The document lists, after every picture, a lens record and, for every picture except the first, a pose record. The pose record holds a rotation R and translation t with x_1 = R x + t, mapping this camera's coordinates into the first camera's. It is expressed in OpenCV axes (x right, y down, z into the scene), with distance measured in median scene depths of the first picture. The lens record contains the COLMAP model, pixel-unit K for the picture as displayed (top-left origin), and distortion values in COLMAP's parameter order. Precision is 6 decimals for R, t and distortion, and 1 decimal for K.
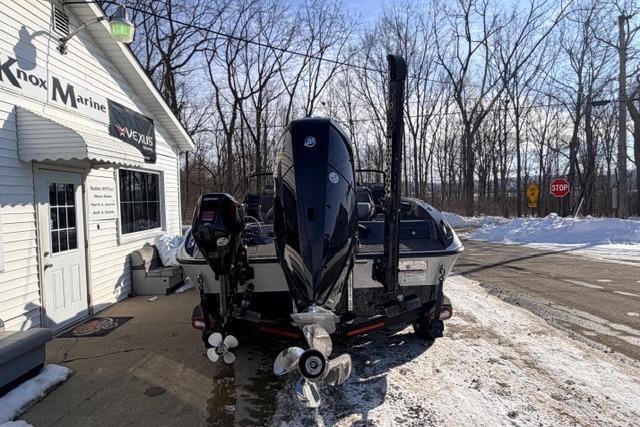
lens RADIAL K [[407.0, 0, 316.0], [0, 407.0, 216.5], [0, 0, 1]] dist [-0.008092, -0.002708]
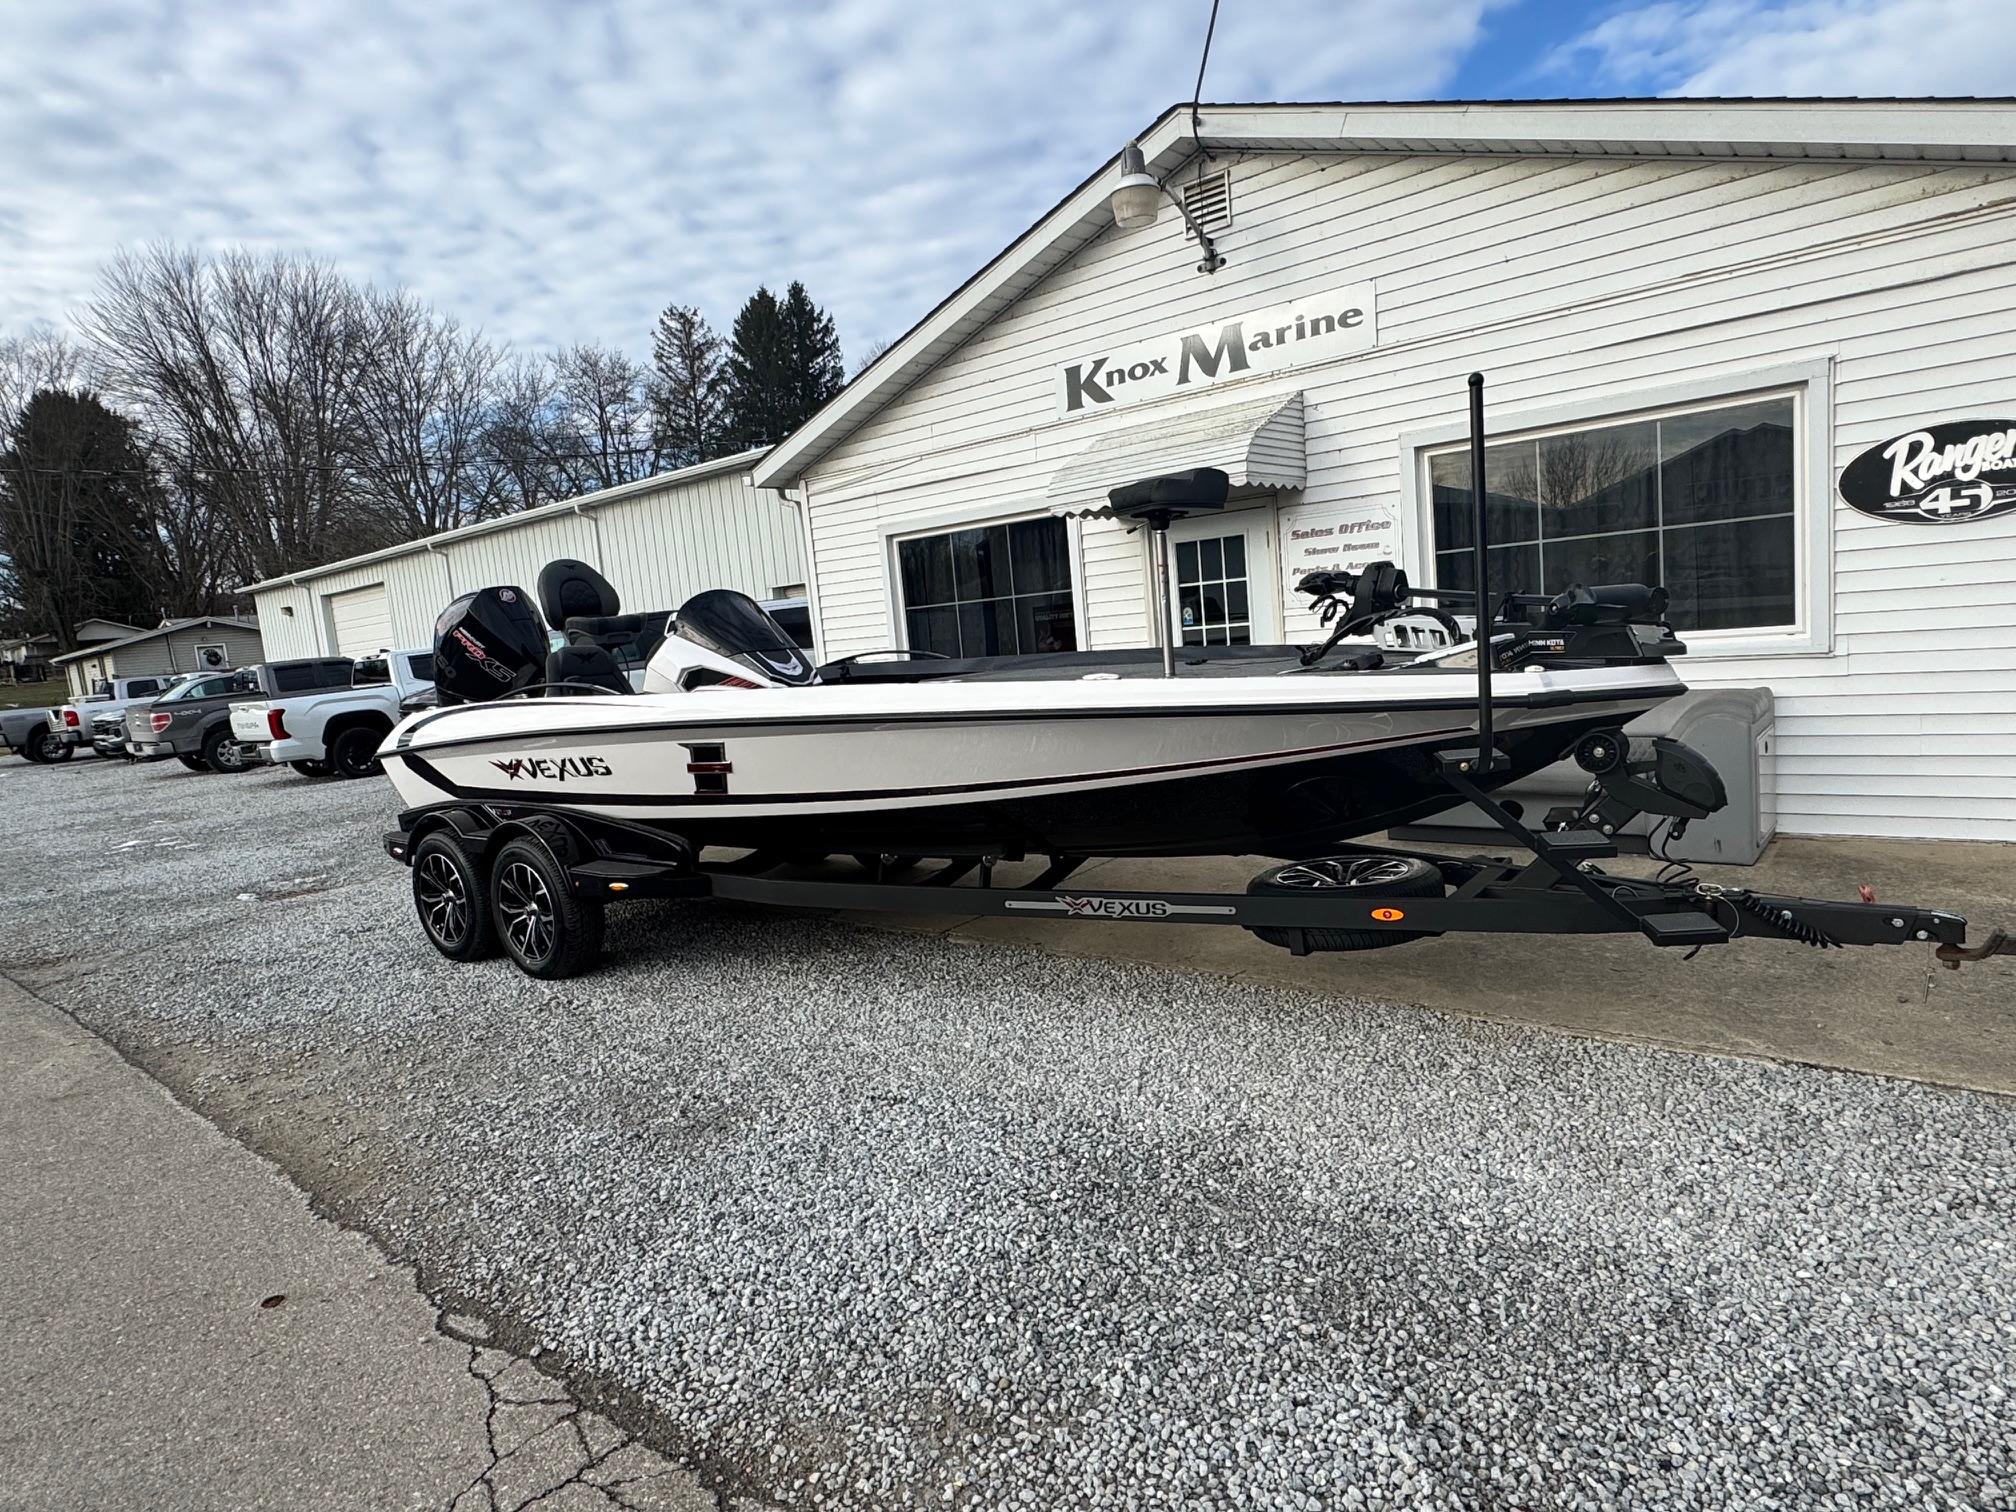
lens RADIAL K [[1159.8, 0, 1008.0], [0, 1159.8, 756.0], [0, 0, 1]] dist [-0.001074, -0.000453]
pose [[-0.630411, 0.166446, -0.758207, 0.725988], [0.066470, 0.984729, 0.160907, -0.063827], [0.773410, 0.051040, -0.631848, 1.780115]]
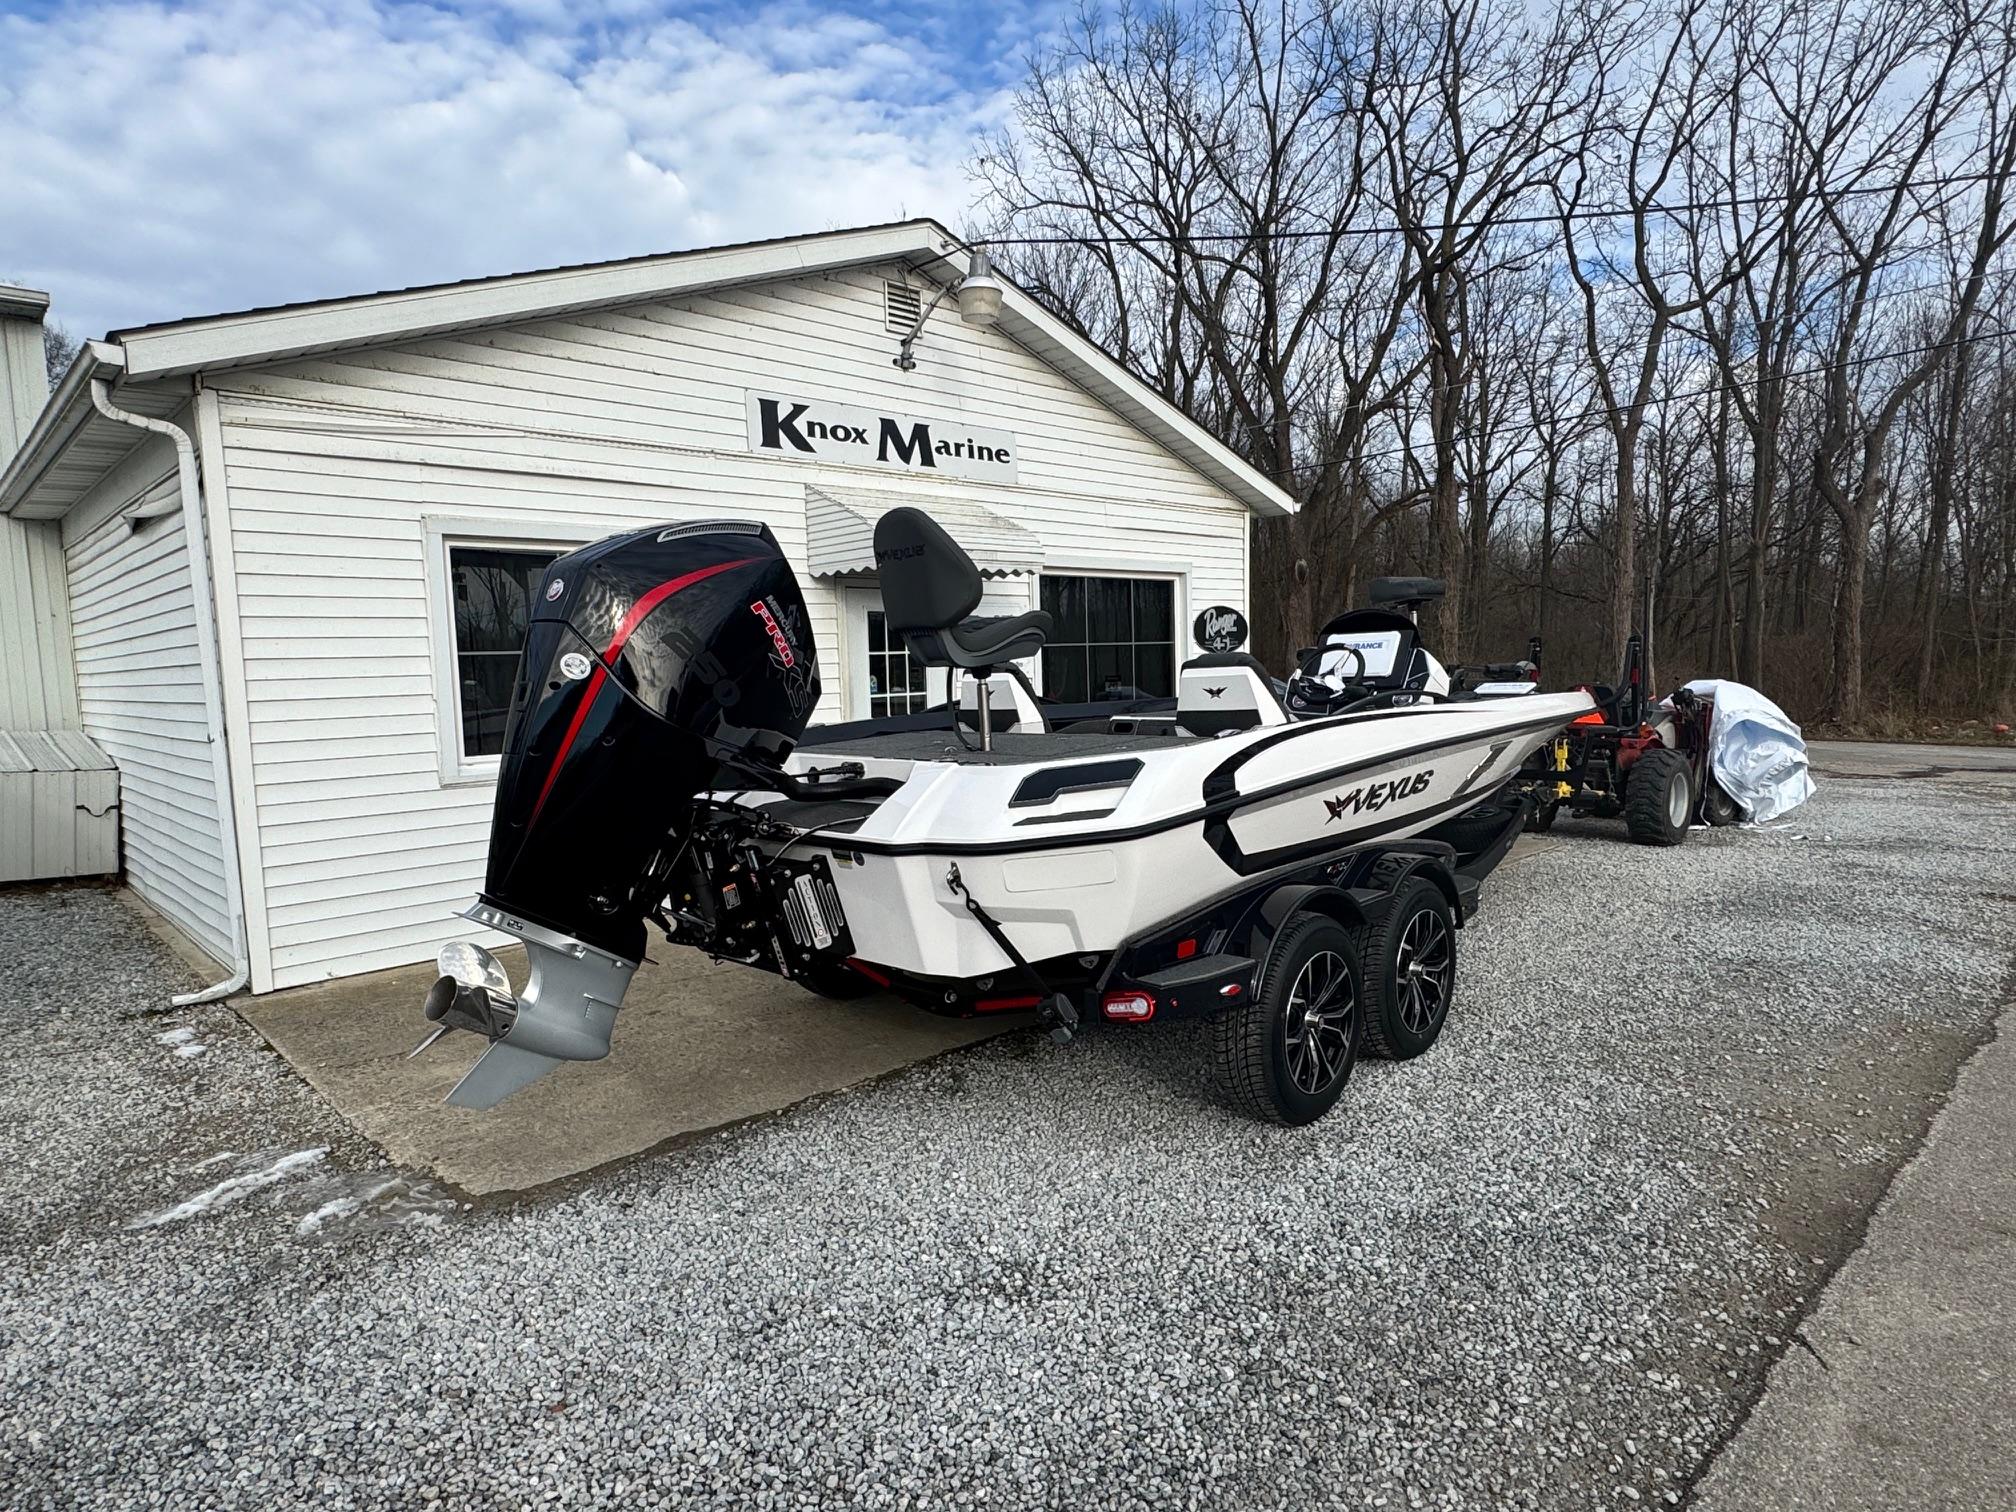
lens RADIAL K [[1157.2, 0, 991.3], [0, 1157.2, 764.5], [0, 0, 1]] dist [0.000576, 0.000006]
pose [[0.701302, 0.071733, -0.709246, 0.601145], [-0.024677, 0.996771, 0.076413, 0.002971], [0.712437, -0.036086, 0.700807, -0.018577]]
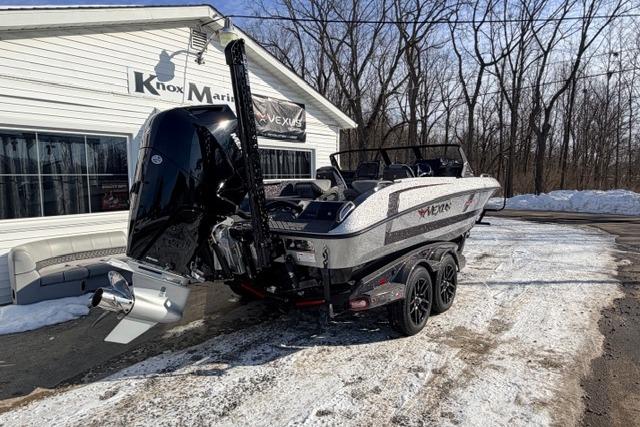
lens RADIAL K [[407.0, 0, 316.0], [0, 407.0, 216.5], [0, 0, 1]] dist [-0.008092, -0.002708]
pose [[0.791401, 0.077622, -0.606349, 0.551290], [-0.039619, 0.996333, 0.075835, -0.014522], [0.610012, -0.035993, 0.791575, 0.151344]]
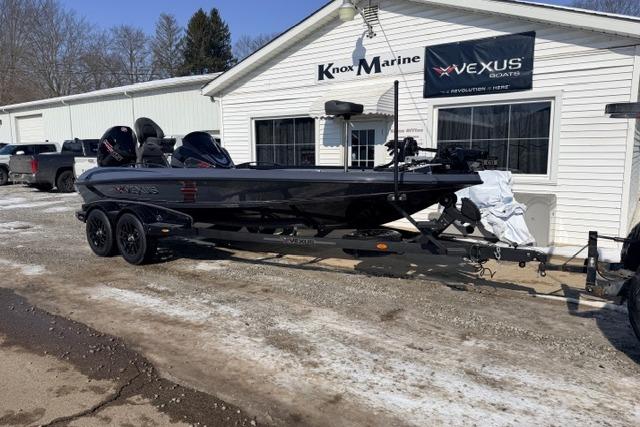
lens RADIAL K [[446.4, 0, 317.8], [0, 446.4, 216.0], [0, 0, 1]] dist [0.092164, -0.128427]
pose [[-0.582938, 0.143984, -0.799657, 0.881373], [-0.017544, 0.981714, 0.189554, -0.081013], [0.812327, 0.124528, -0.569752, 1.886927]]
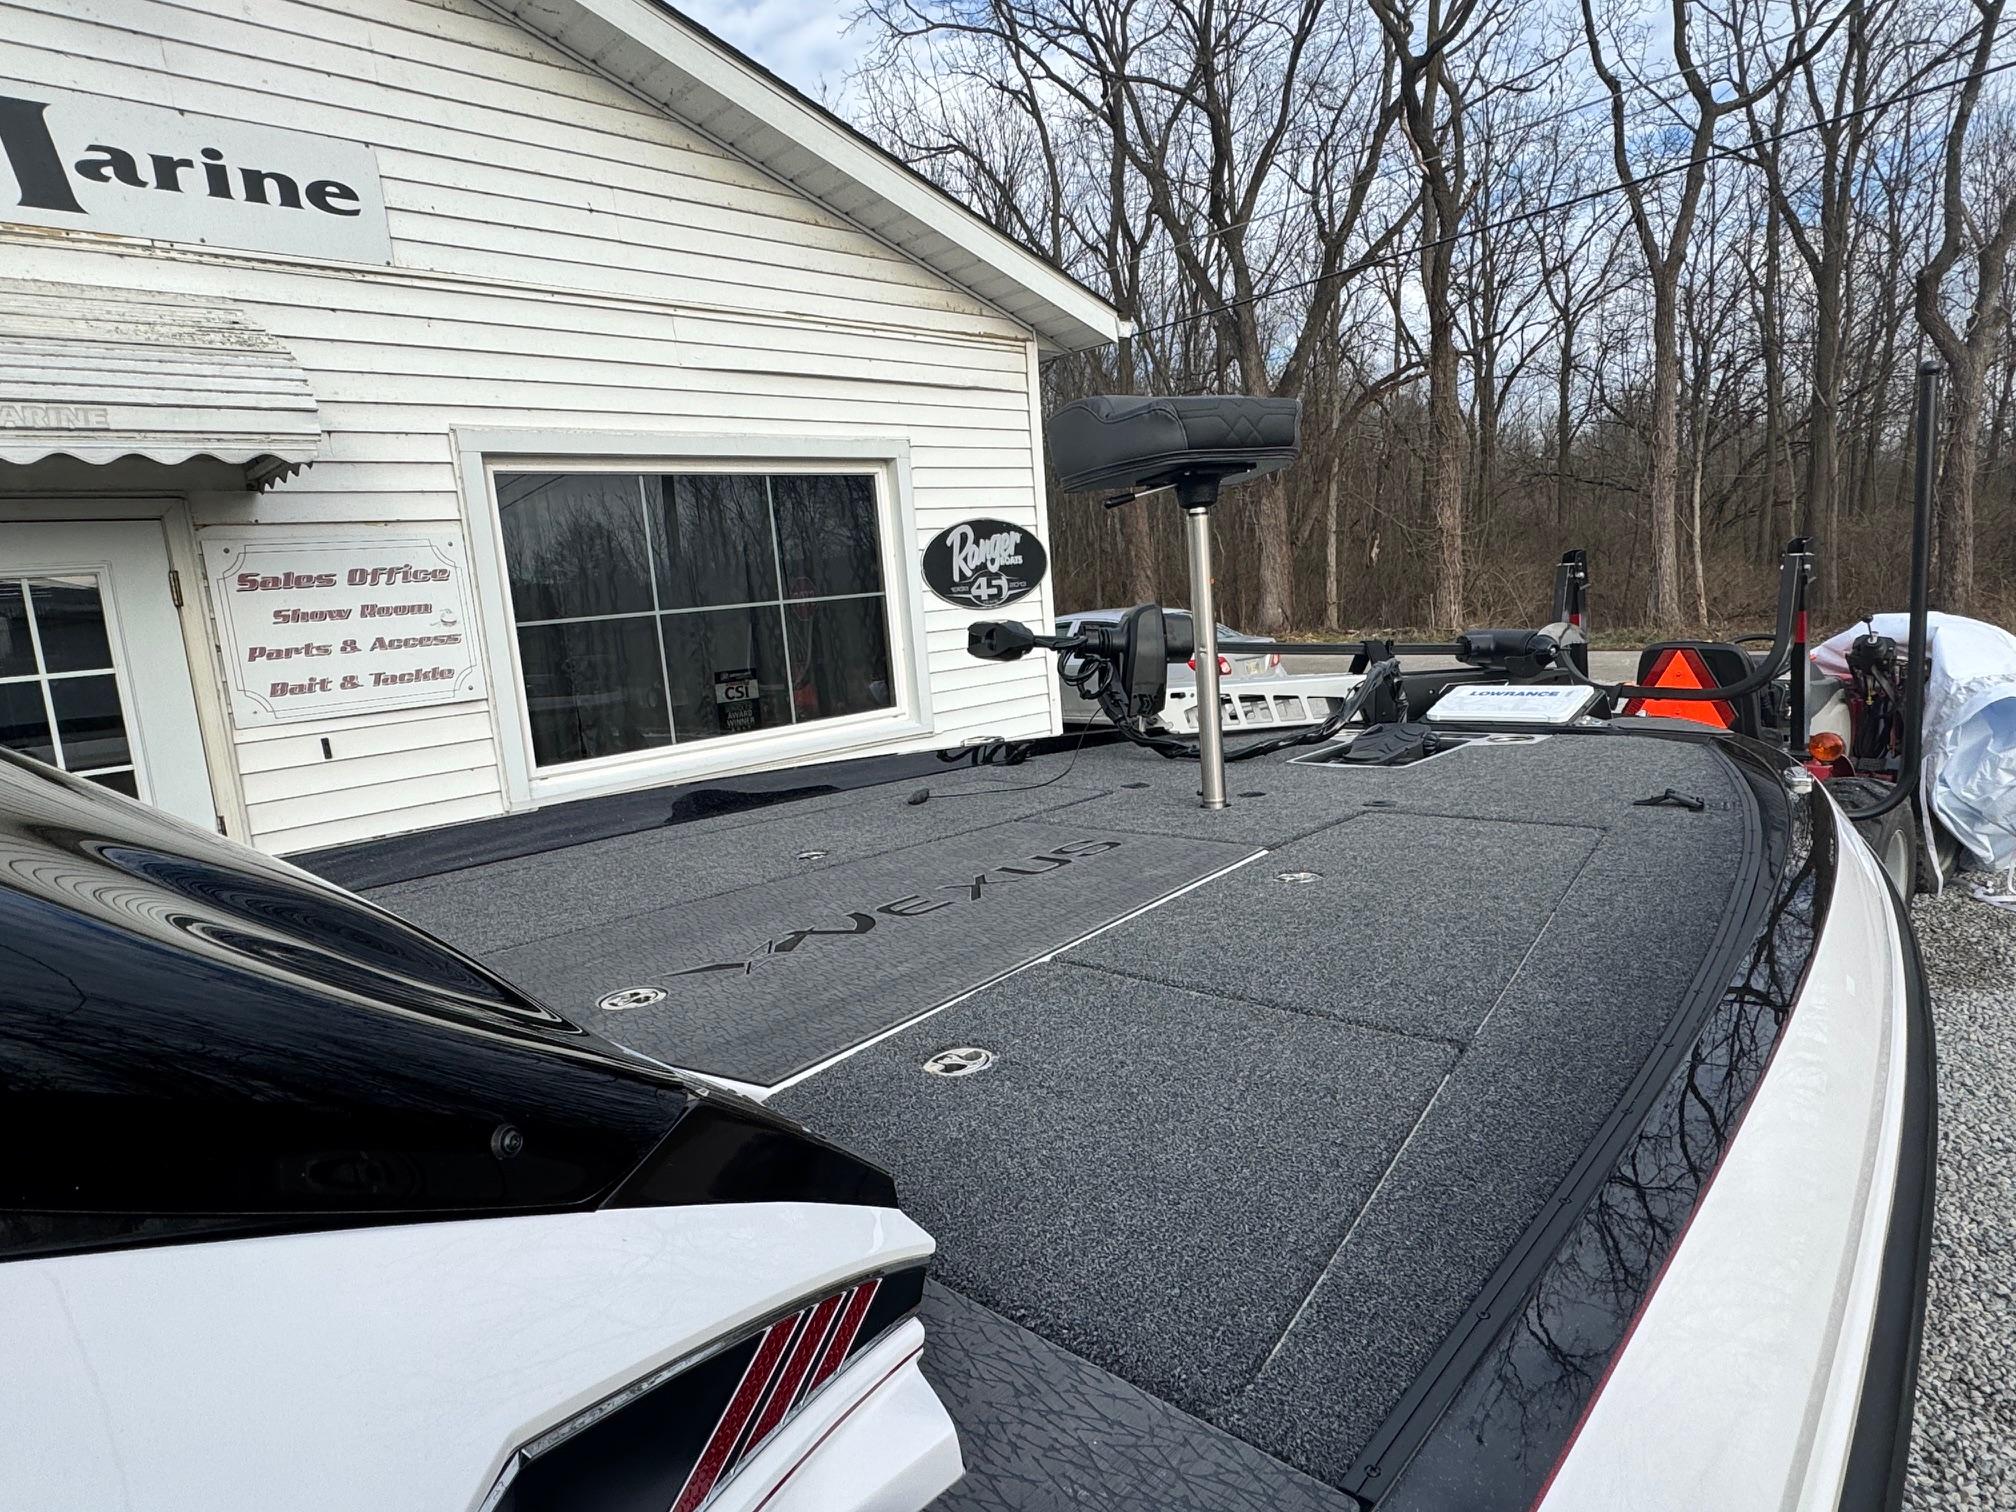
lens RADIAL K [[1157.2, 0, 991.3], [0, 1157.2, 764.5], [0, 0, 1]] dist [0.000576, 0.000006]
pose [[0.695731, 0.082110, -0.713594, 0.218539], [0.027448, 0.989680, 0.140638, -0.054817], [0.717778, -0.117433, 0.686298, 0.960151]]
